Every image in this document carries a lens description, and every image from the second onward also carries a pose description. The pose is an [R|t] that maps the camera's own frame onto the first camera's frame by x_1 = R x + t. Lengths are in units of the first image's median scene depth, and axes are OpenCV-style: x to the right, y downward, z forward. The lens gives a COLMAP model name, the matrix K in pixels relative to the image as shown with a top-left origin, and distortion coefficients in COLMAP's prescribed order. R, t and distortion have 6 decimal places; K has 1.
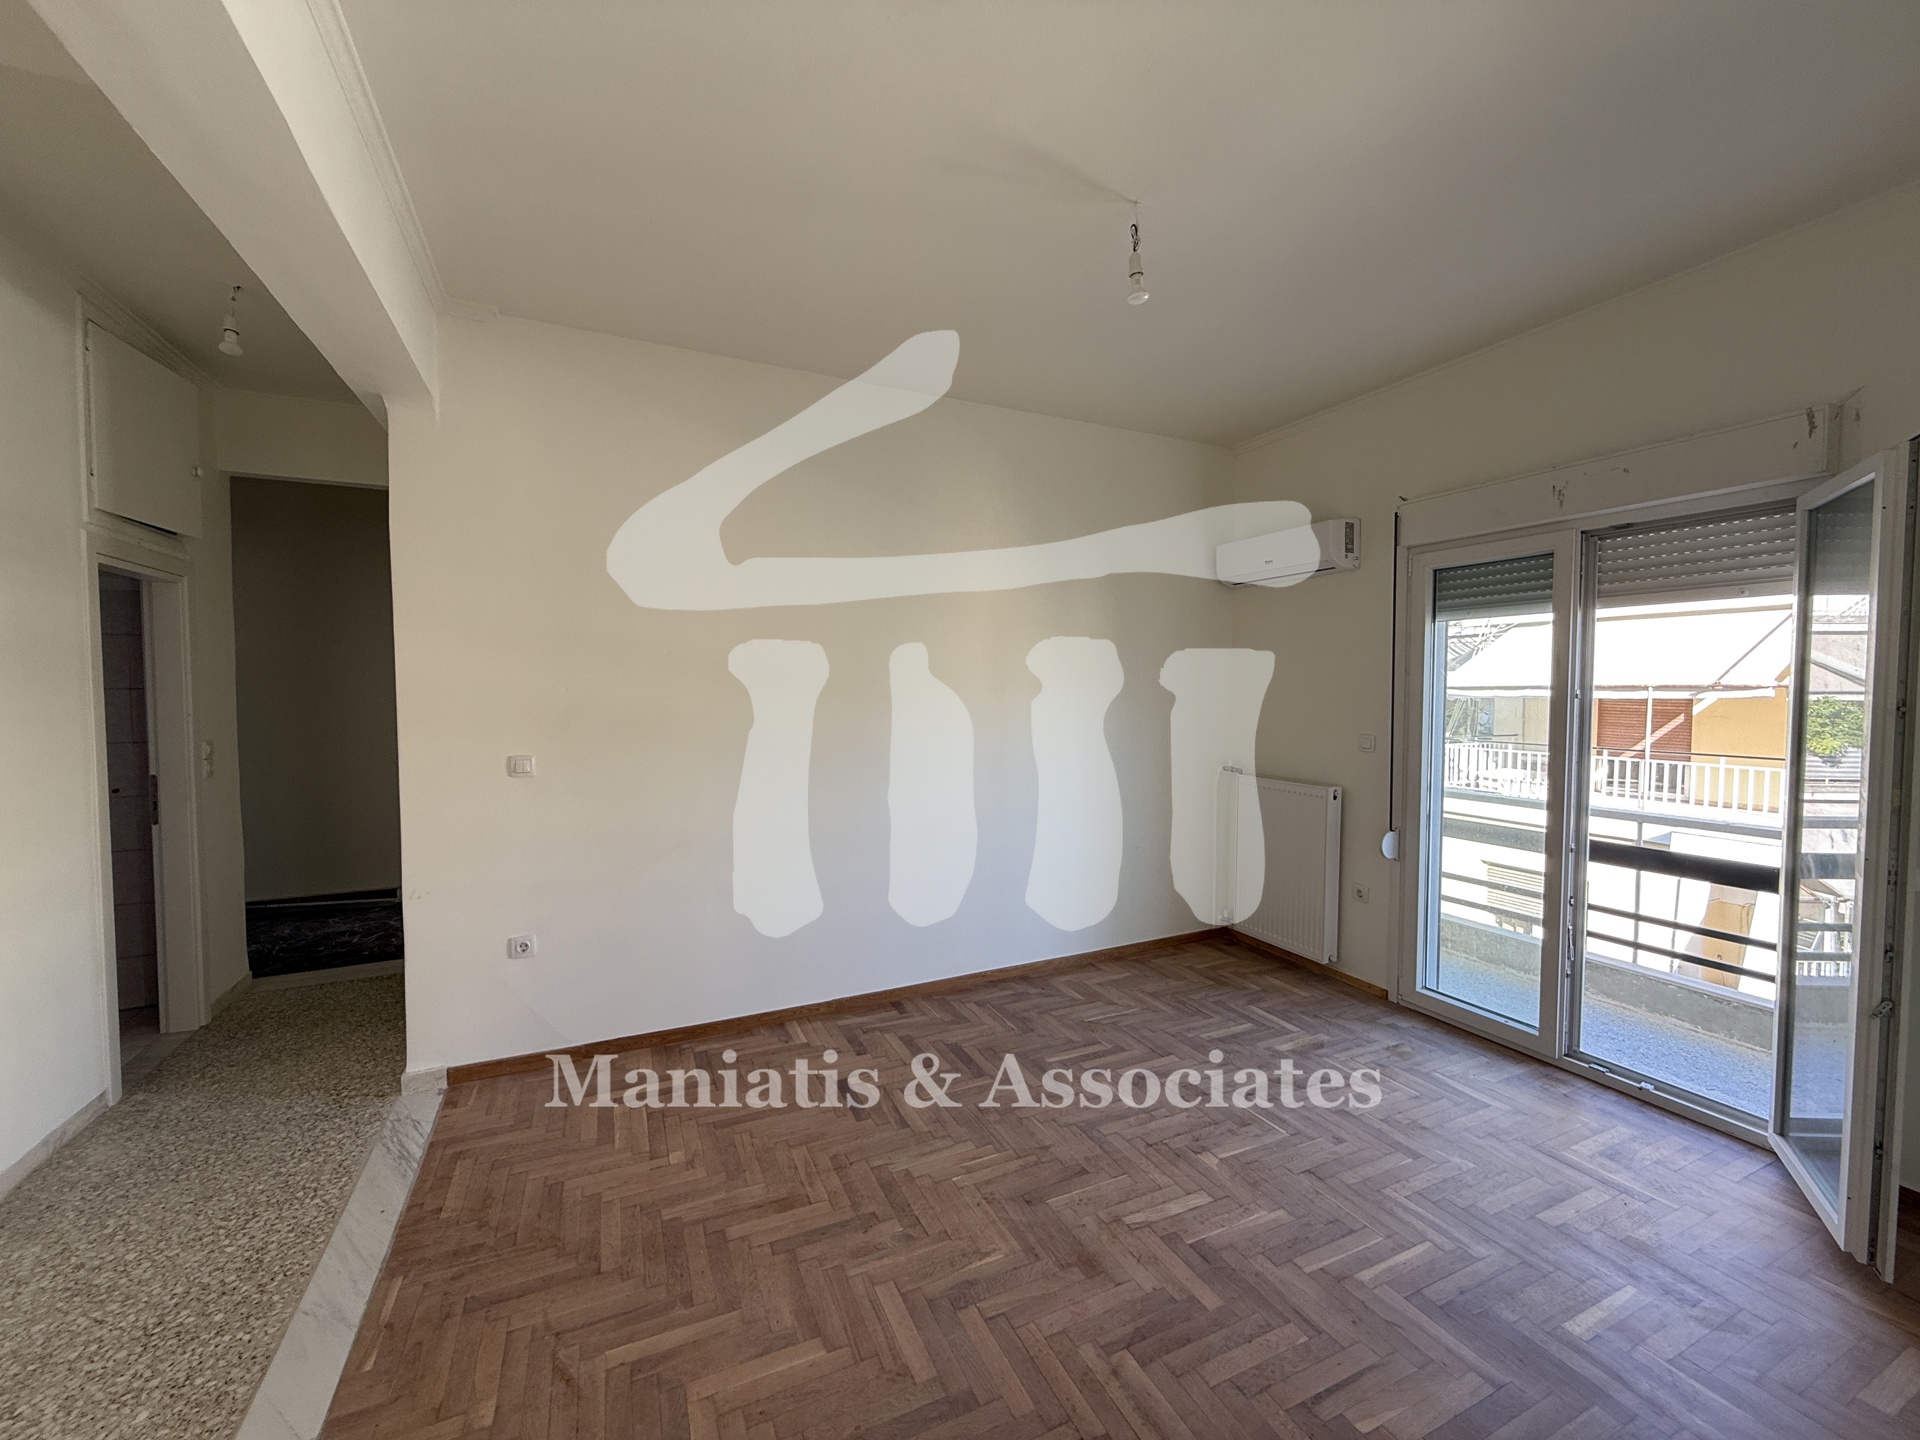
lens RADIAL K [[770.8, 0, 960.0], [0, 770.8, 720.0], [0, 0, 1]] dist [-0.001687, -0.000098]
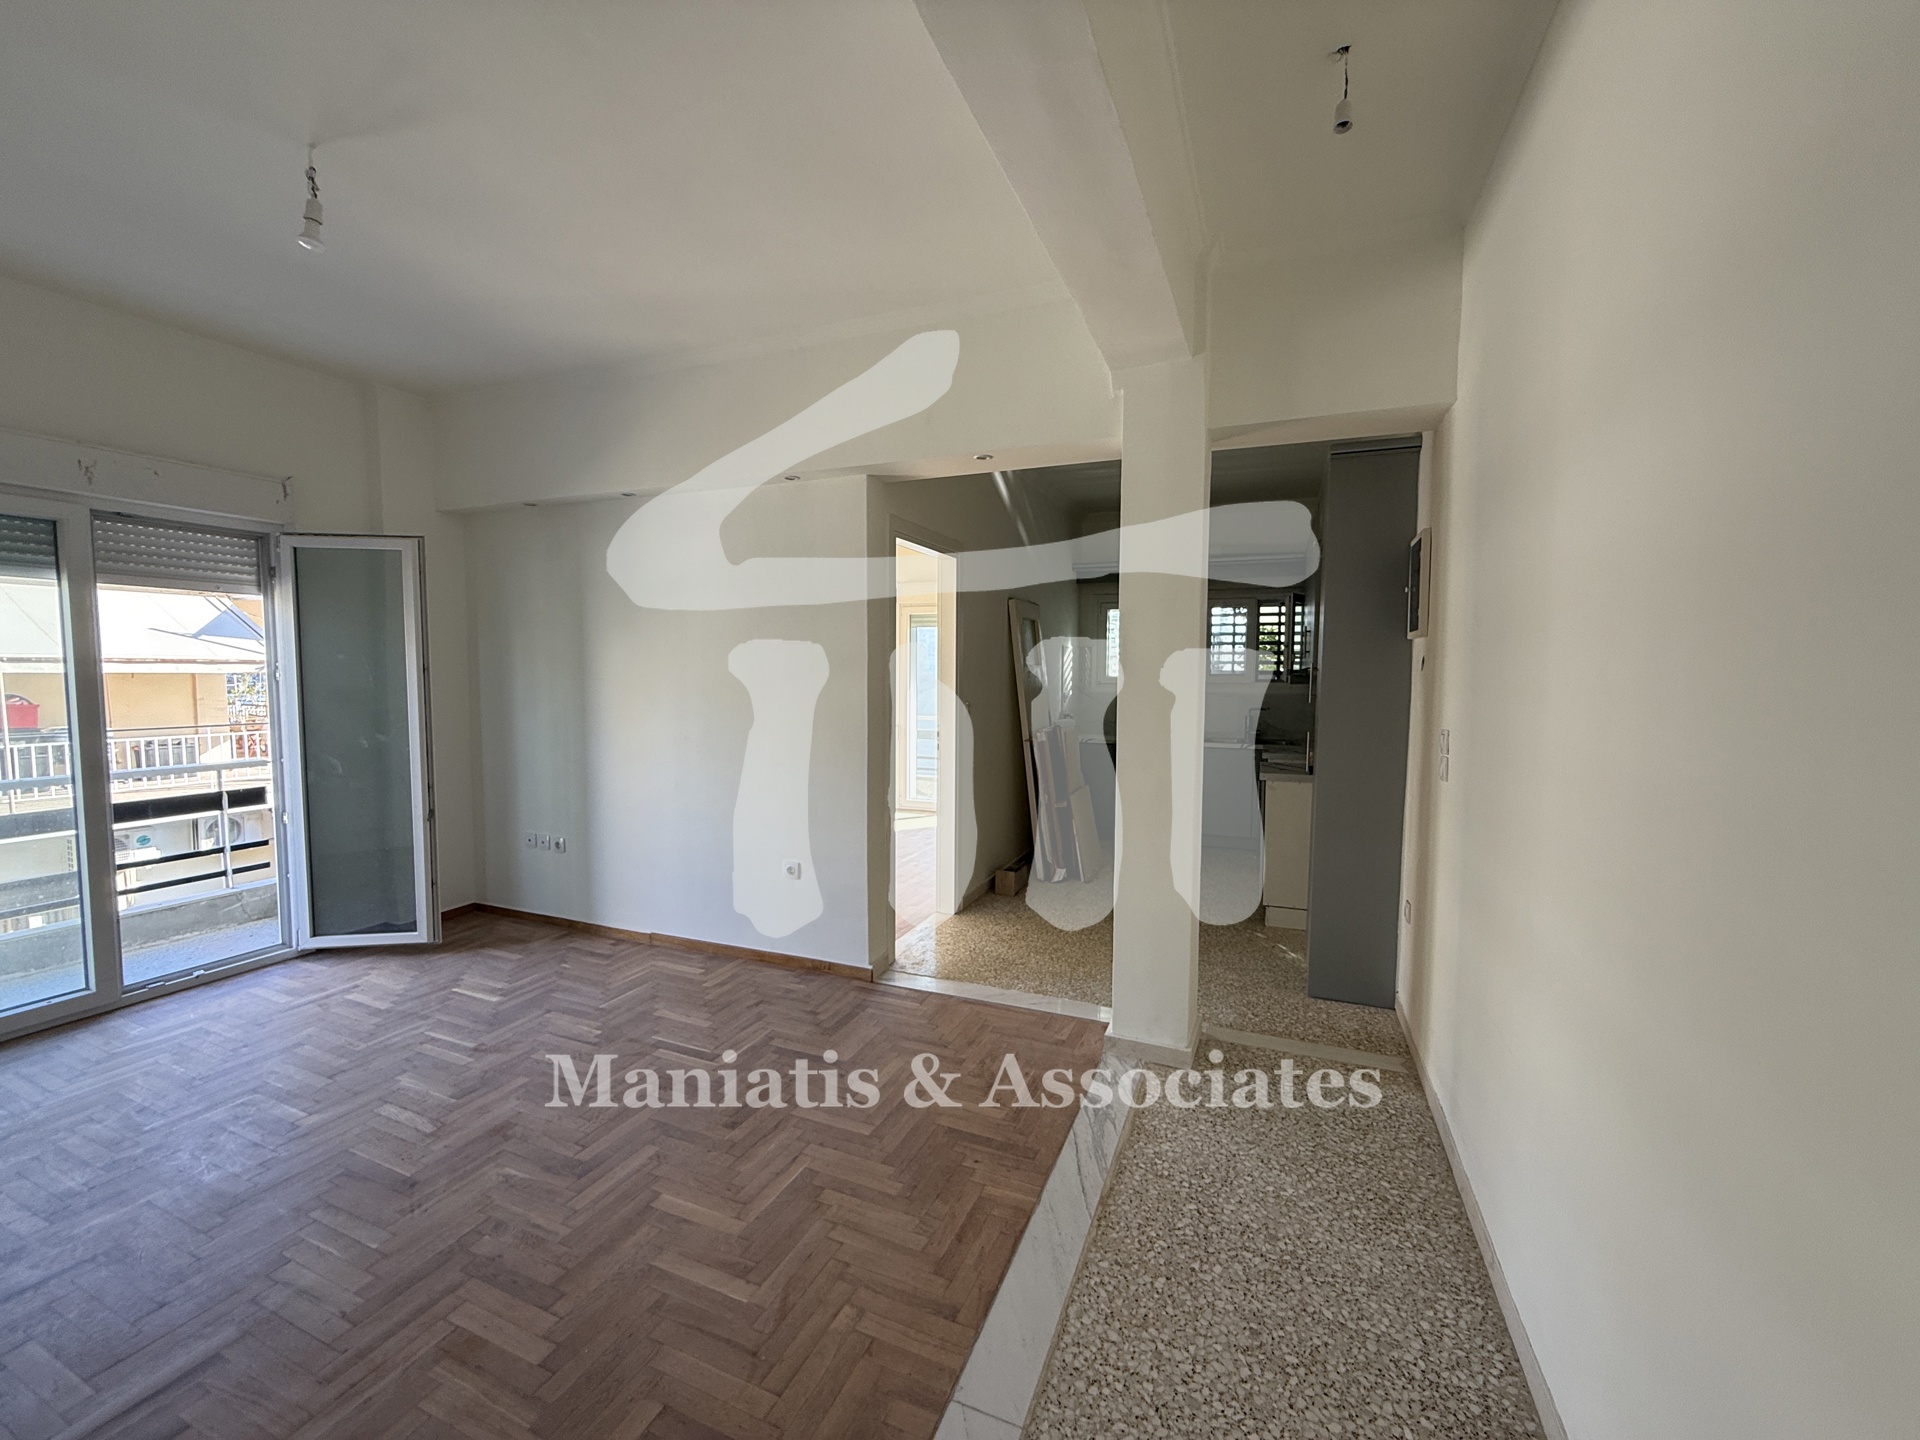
lens RADIAL K [[762.9, 0, 955.5], [0, 762.9, 718.0], [0, 0, 1]] dist [-0.000835, 0.000360]
pose [[-0.668391, -0.049015, 0.742194, -1.040465], [0.026418, 0.995633, 0.089543, -0.023843], [-0.743341, 0.079457, -0.664177, 1.077106]]
